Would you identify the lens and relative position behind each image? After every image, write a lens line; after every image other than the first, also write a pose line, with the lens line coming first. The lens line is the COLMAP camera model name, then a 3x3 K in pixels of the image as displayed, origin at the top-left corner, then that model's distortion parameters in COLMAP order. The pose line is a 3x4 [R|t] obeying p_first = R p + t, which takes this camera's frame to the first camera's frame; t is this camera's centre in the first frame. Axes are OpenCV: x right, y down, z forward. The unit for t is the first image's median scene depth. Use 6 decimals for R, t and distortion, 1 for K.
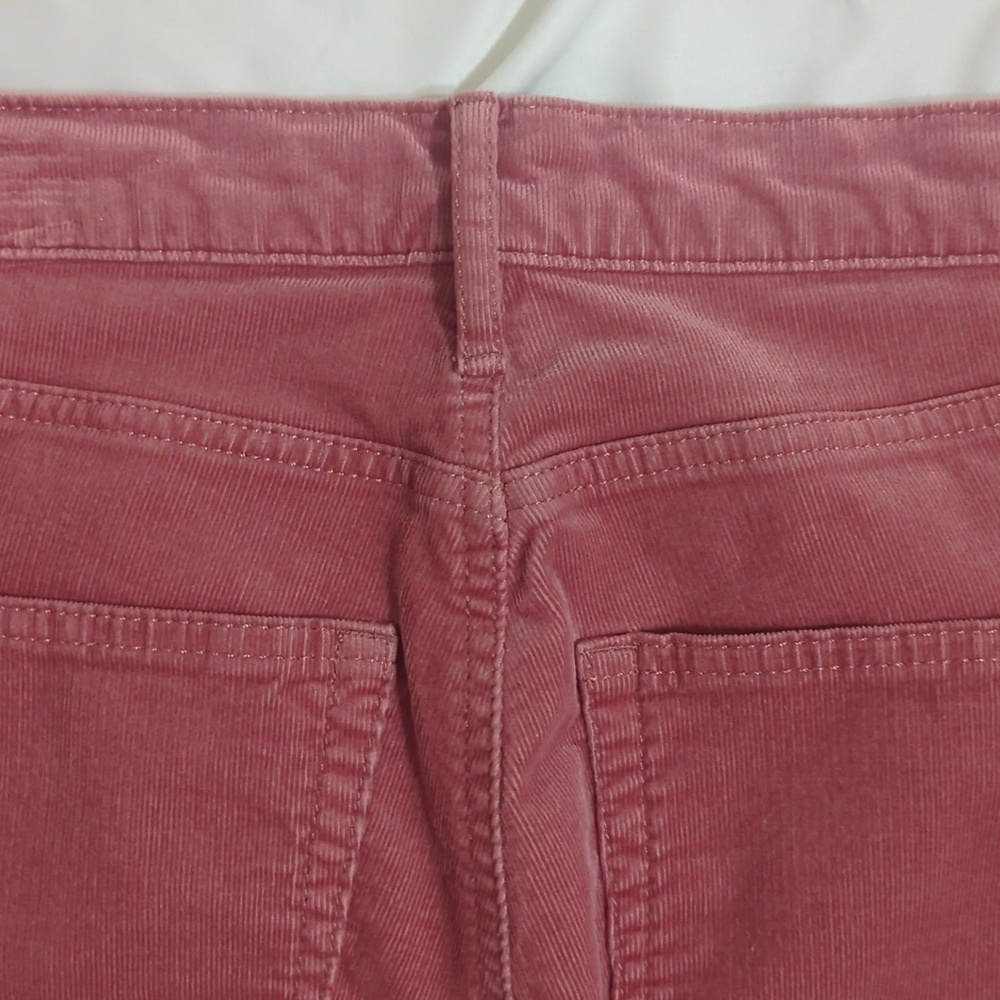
lens RADIAL K [[1660.8, 0, 501.7], [0, 1660.8, 498.6], [0, 0, 1]] dist [0.060342, 0.000000]
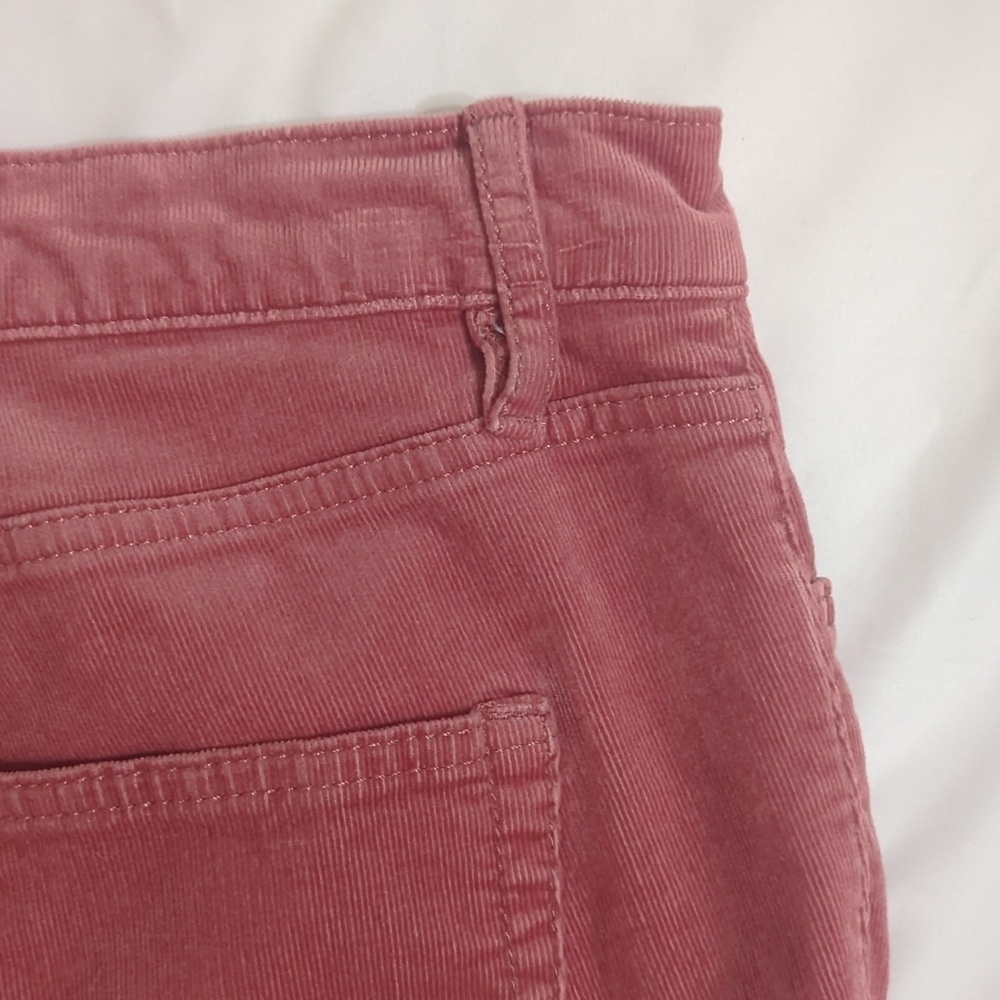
lens RADIAL K [[1660.8, 0, 502.2], [0, 1660.8, 499.6], [0, 0, 1]] dist [0.060342, 0.000000]
pose [[0.998841, -0.047277, -0.009051, 0.390842], [0.047115, 0.998740, -0.017286, -0.028766], [0.009857, 0.016840, 0.999810, 0.156395]]
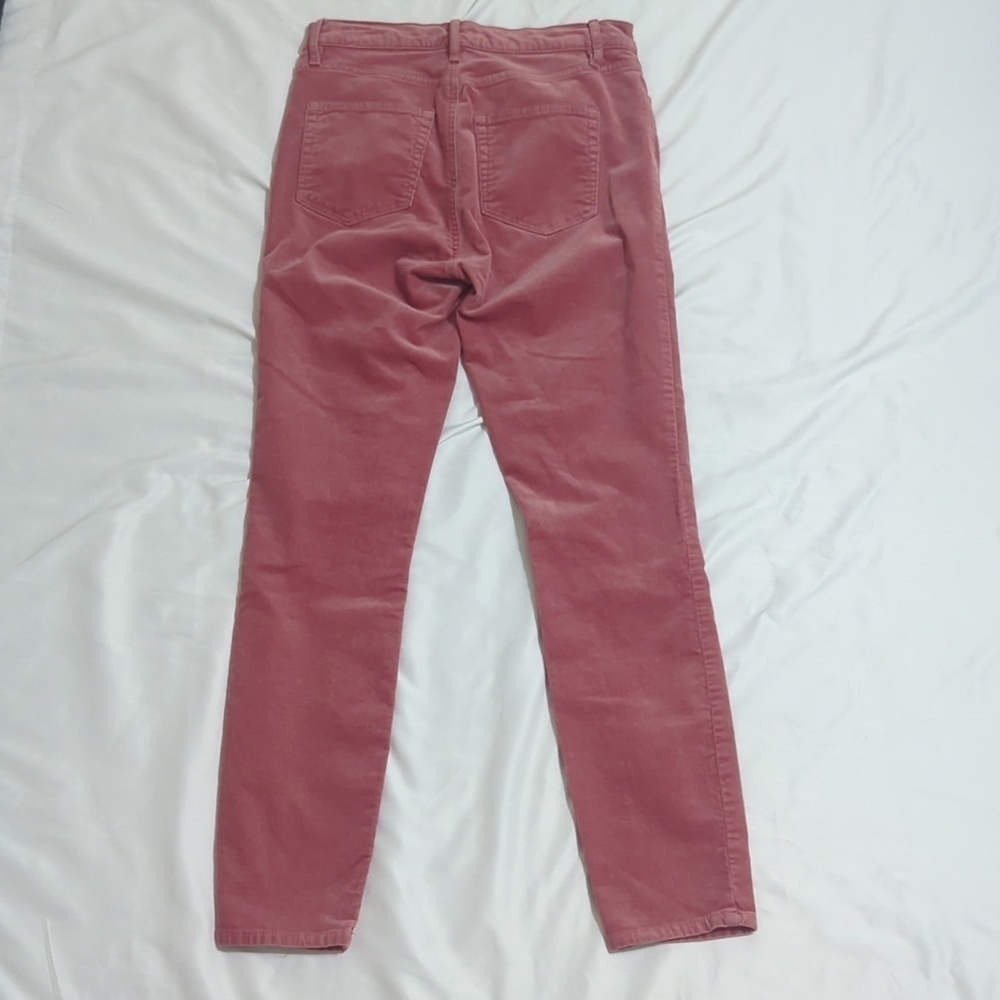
lens RADIAL K [[1660.8, 0, 498.4], [0, 1660.8, 500.1], [0, 0, 1]] dist [0.060342, 0.000000]
pose [[0.999663, 0.014701, -0.021378, 0.234688], [-0.022596, 0.898238, -0.438928, 3.156264], [0.012750, 0.439263, 0.898268, -2.773569]]
